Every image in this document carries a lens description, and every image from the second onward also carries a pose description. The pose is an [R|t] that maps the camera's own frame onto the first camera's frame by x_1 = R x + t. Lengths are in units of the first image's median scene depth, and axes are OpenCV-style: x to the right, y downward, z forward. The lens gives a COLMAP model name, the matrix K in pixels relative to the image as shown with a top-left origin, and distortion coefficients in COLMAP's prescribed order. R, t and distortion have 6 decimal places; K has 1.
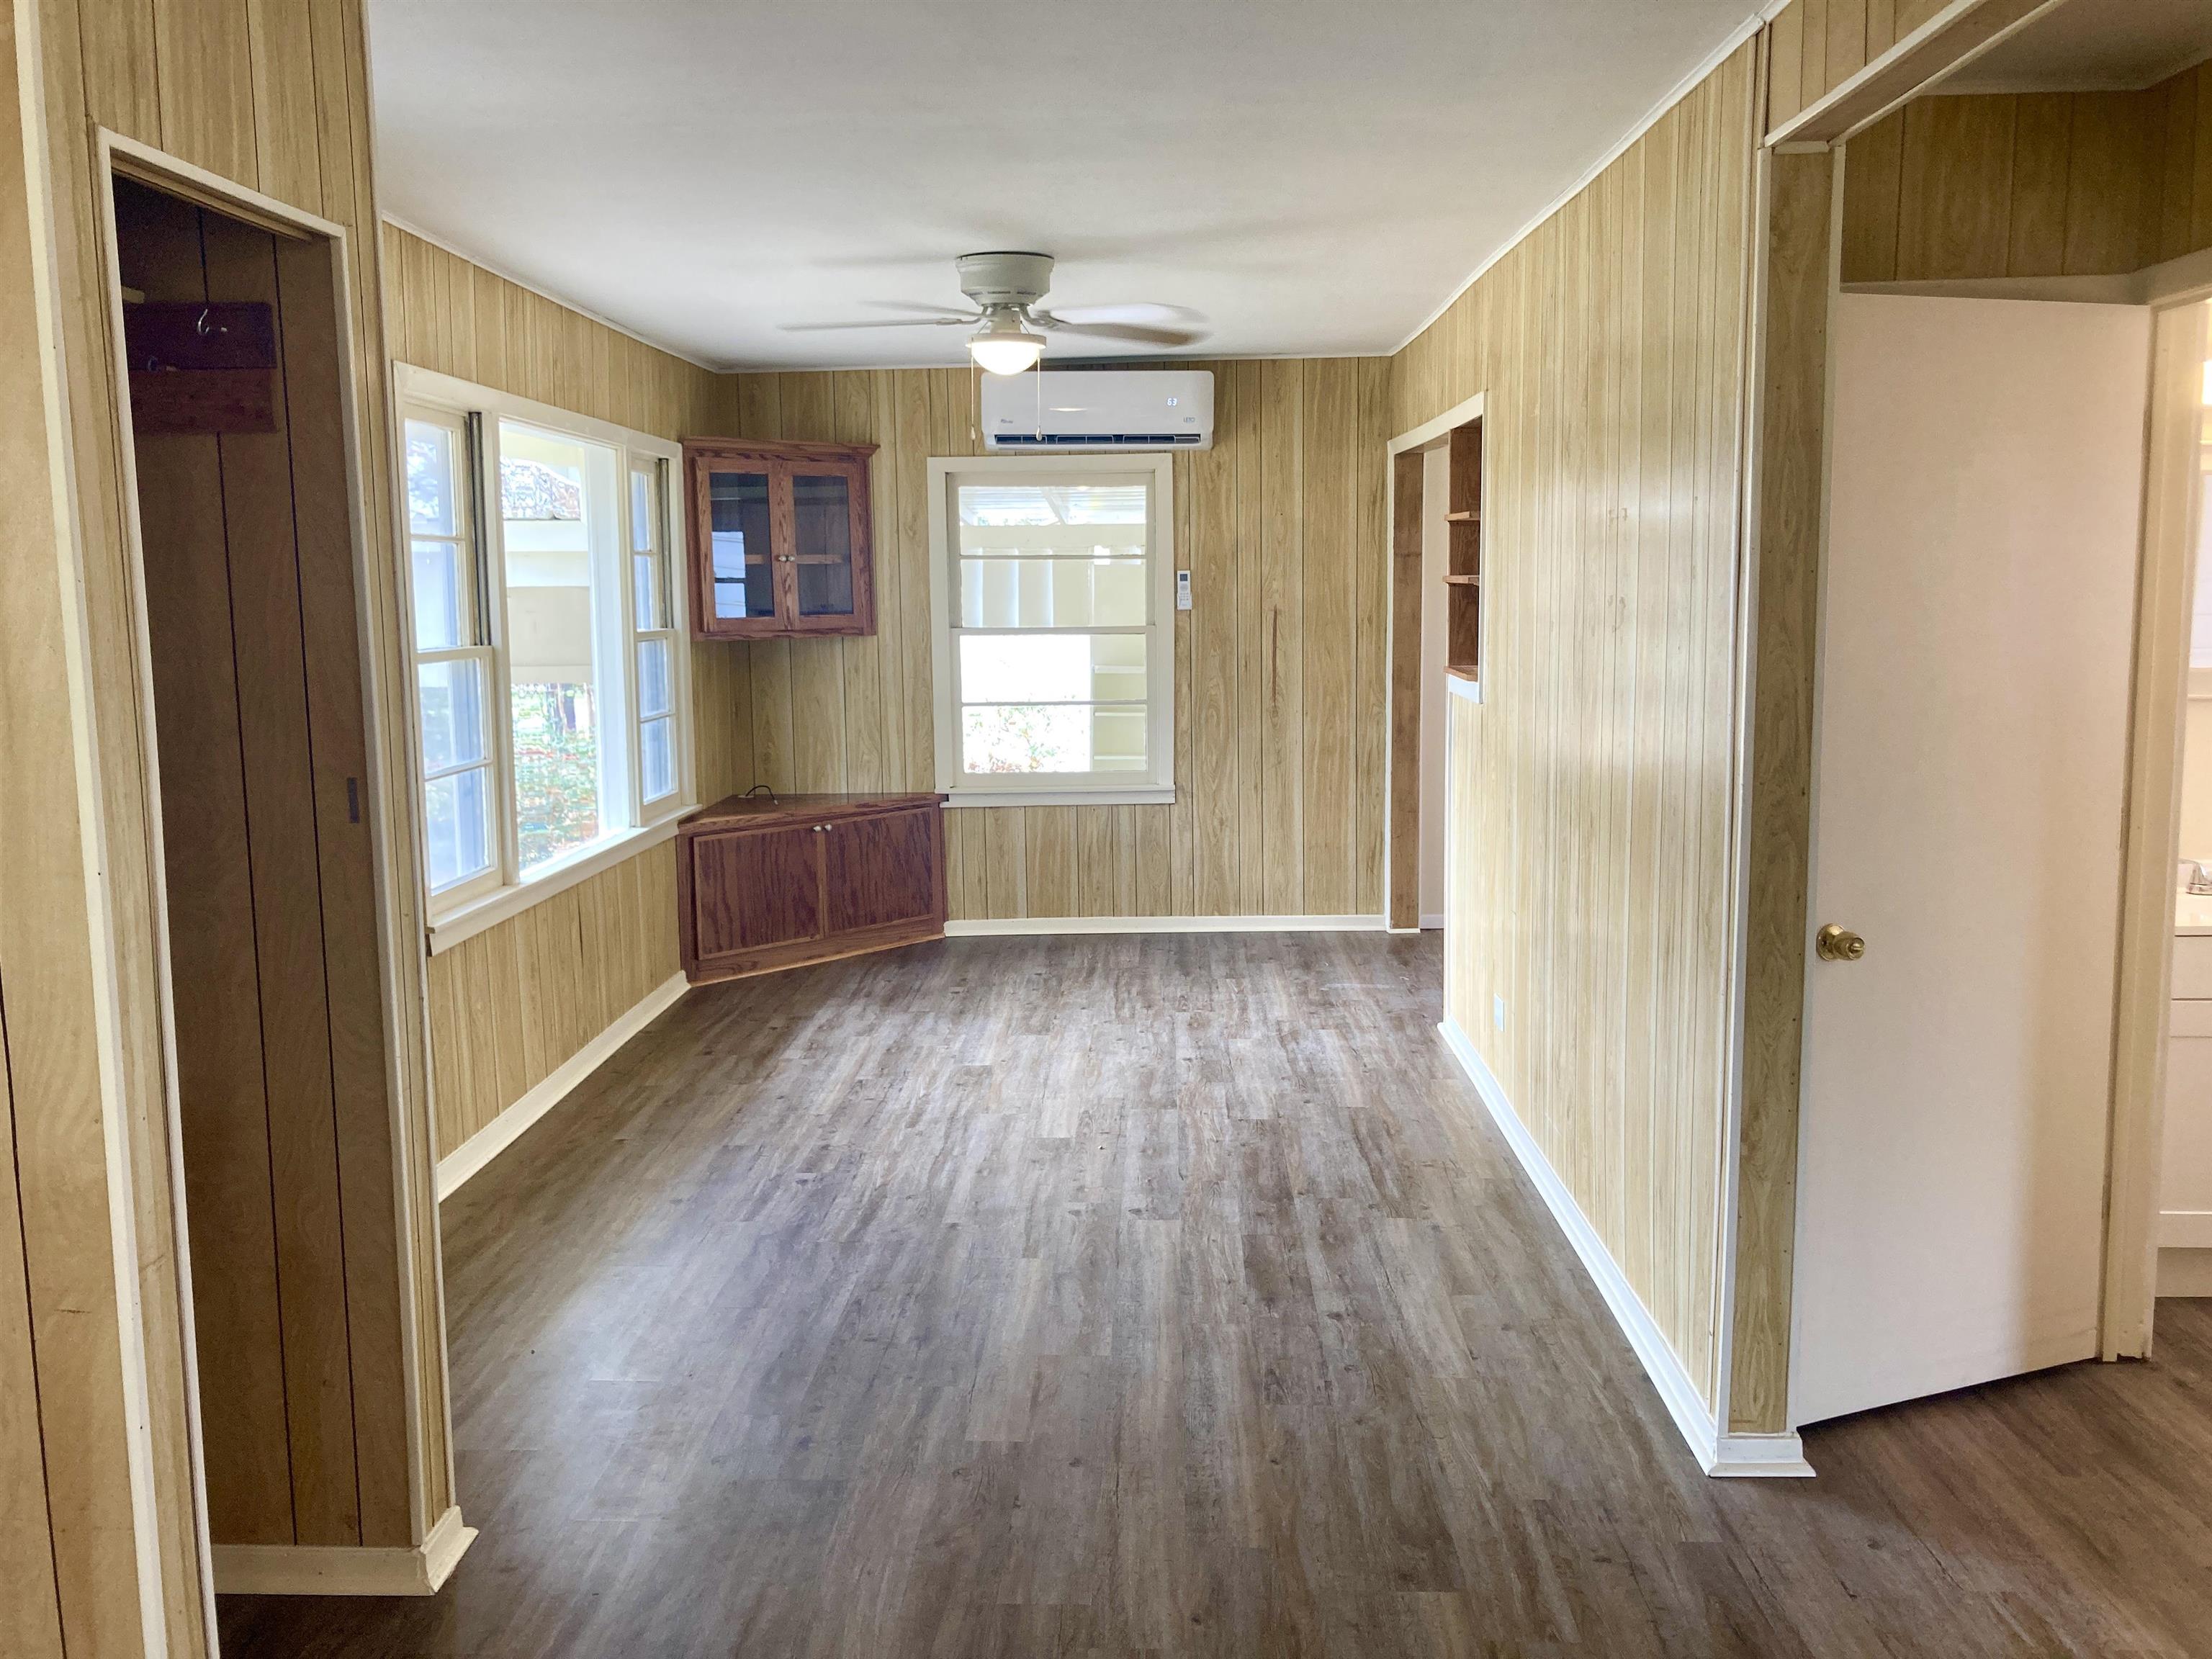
lens RADIAL K [[1875.5, 0, 1106.3], [0, 1875.5, 821.2], [0, 0, 1]] dist [0.005353, 0.001613]
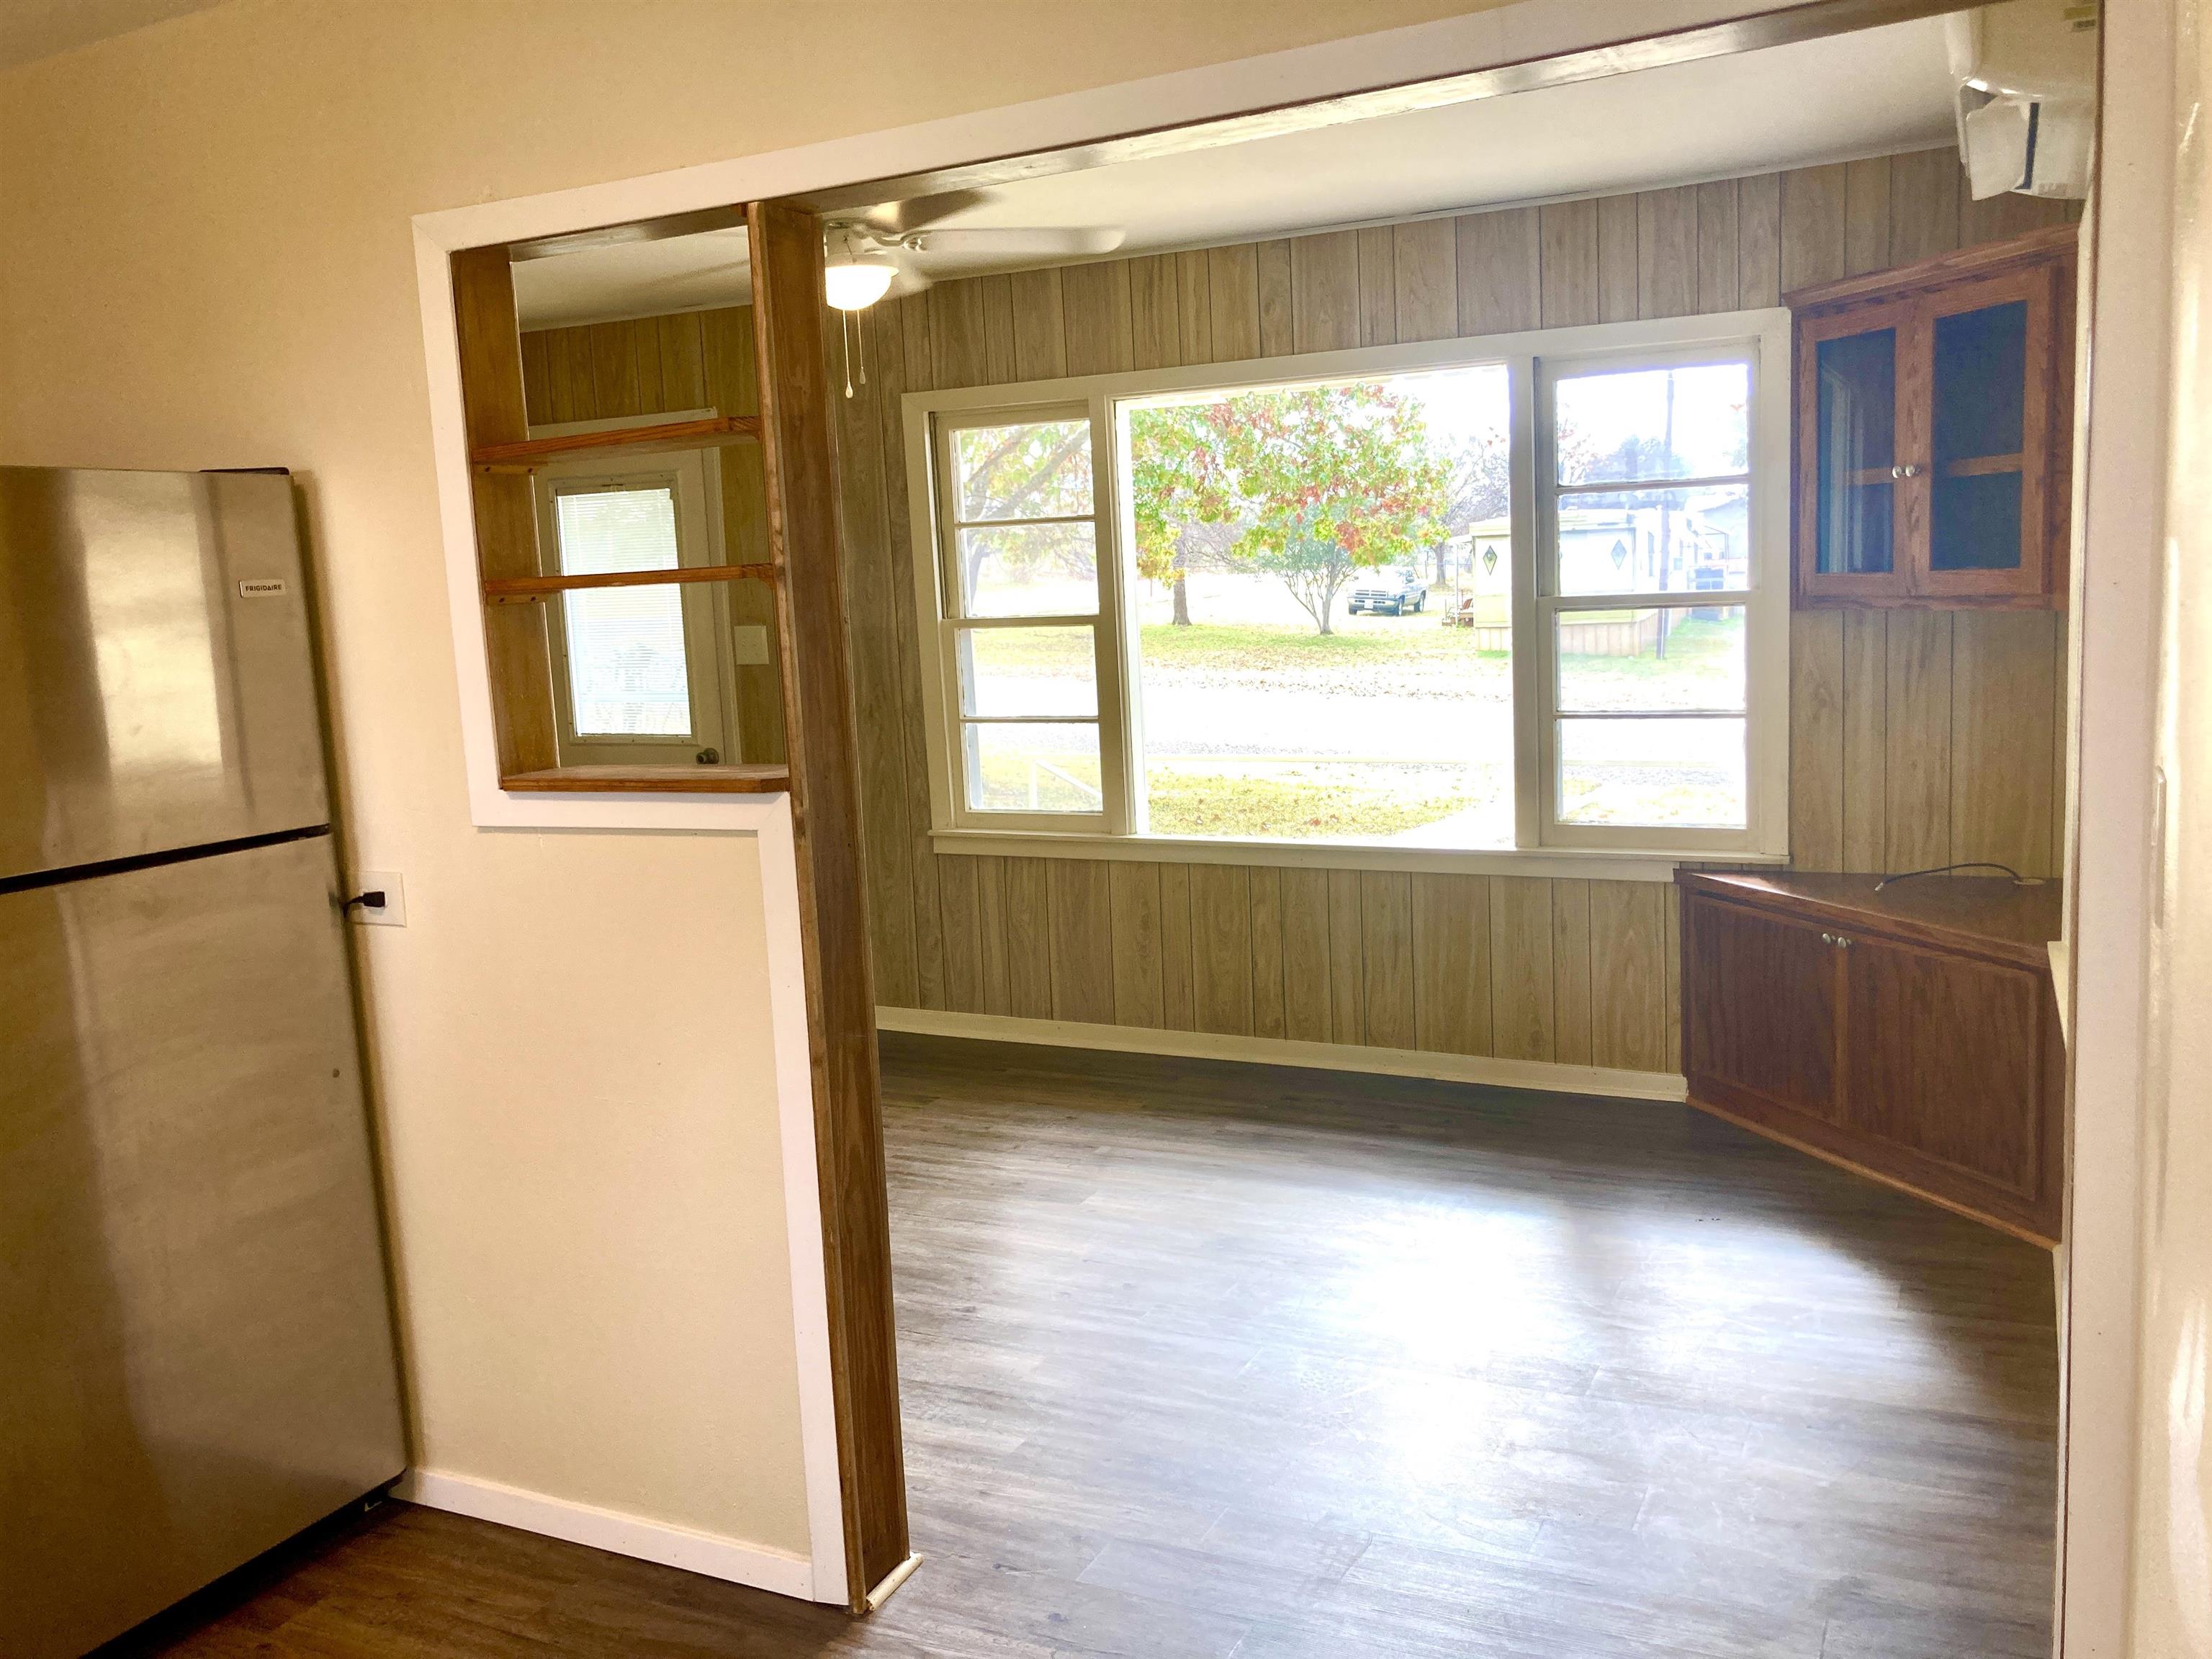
lens RADIAL K [[1800.8, 0, 1086.9], [0, 1800.8, 834.2], [0, 0, 1]] dist [0.031261, -0.044689]
pose [[-0.428968, 0.163719, -0.888360, 0.691045], [-0.060736, 0.975986, 0.209195, -0.206115], [0.901276, 0.143693, -0.408723, 1.582338]]
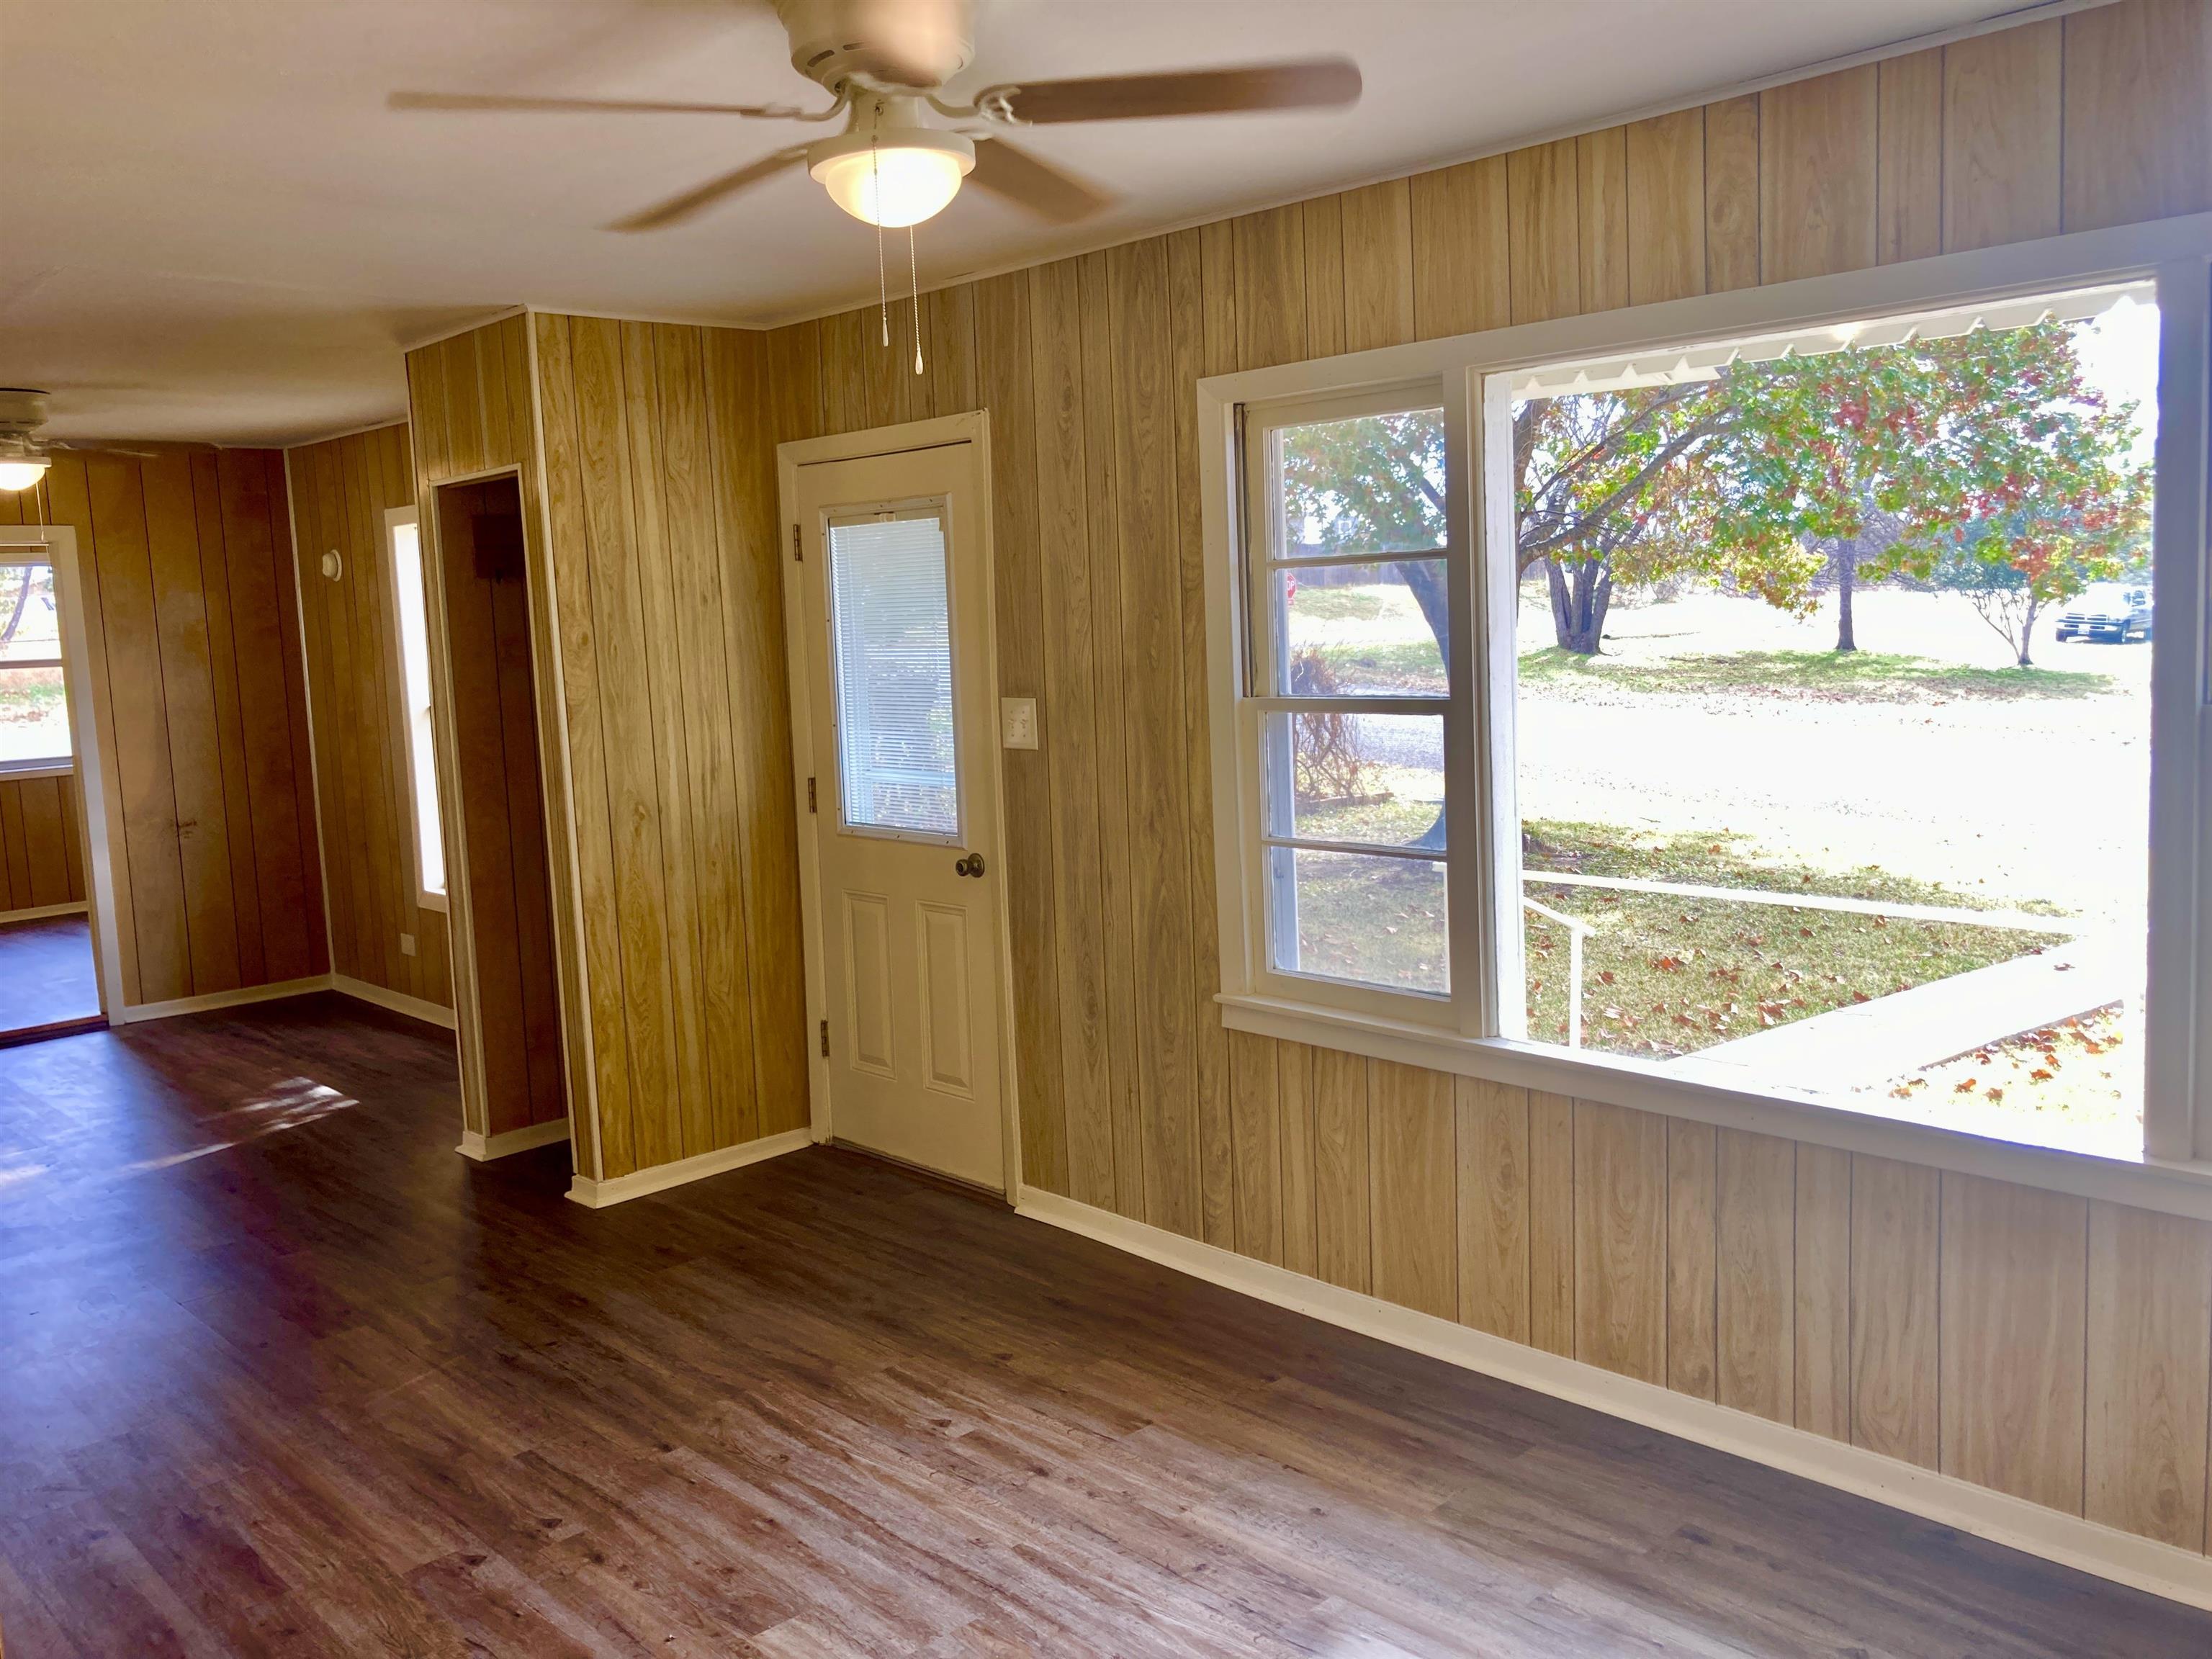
lens RADIAL K [[1800.8, 0, 1102.6], [0, 1800.8, 808.6], [0, 0, 1]] dist [0.031261, -0.044689]
pose [[-0.706588, 0.115733, -0.698097, 0.279470], [-0.041219, 0.978128, 0.203877, -0.207169], [0.706424, 0.172832, -0.686363, 1.522410]]
